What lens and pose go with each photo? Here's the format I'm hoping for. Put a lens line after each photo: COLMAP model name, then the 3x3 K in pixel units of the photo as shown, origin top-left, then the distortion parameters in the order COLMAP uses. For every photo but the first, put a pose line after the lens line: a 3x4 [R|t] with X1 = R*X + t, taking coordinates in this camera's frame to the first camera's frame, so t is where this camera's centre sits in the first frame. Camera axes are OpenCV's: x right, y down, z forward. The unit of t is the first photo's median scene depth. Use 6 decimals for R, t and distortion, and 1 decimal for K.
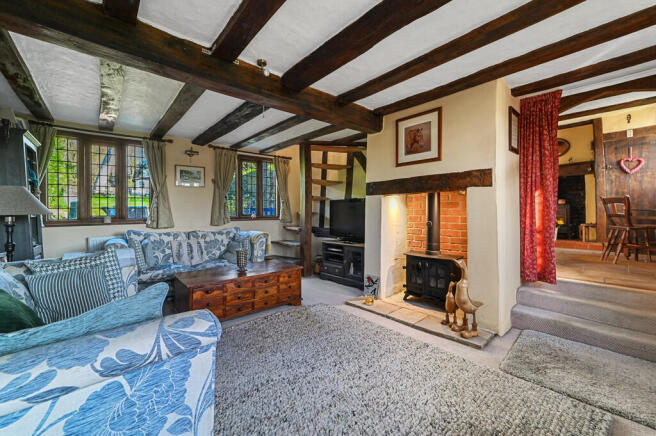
lens RADIAL K [[261.2, 0, 332.9], [0, 261.2, 216.2], [0, 0, 1]] dist [-0.009528, 0.001221]
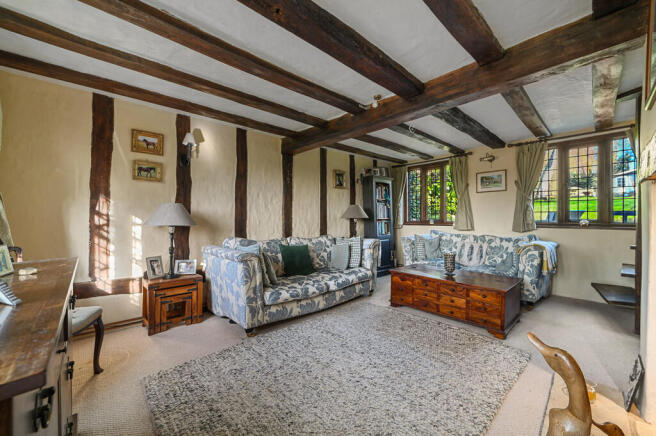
lens RADIAL K [[261.2, 0, 332.0], [0, 261.2, 215.7], [0, 0, 1]] dist [-0.009528, 0.001221]
pose [[0.026973, 0.000682, -0.999636, 0.503664], [-0.015423, 0.999881, 0.000266, -0.011337], [0.999517, 0.015410, 0.026981, 0.385068]]
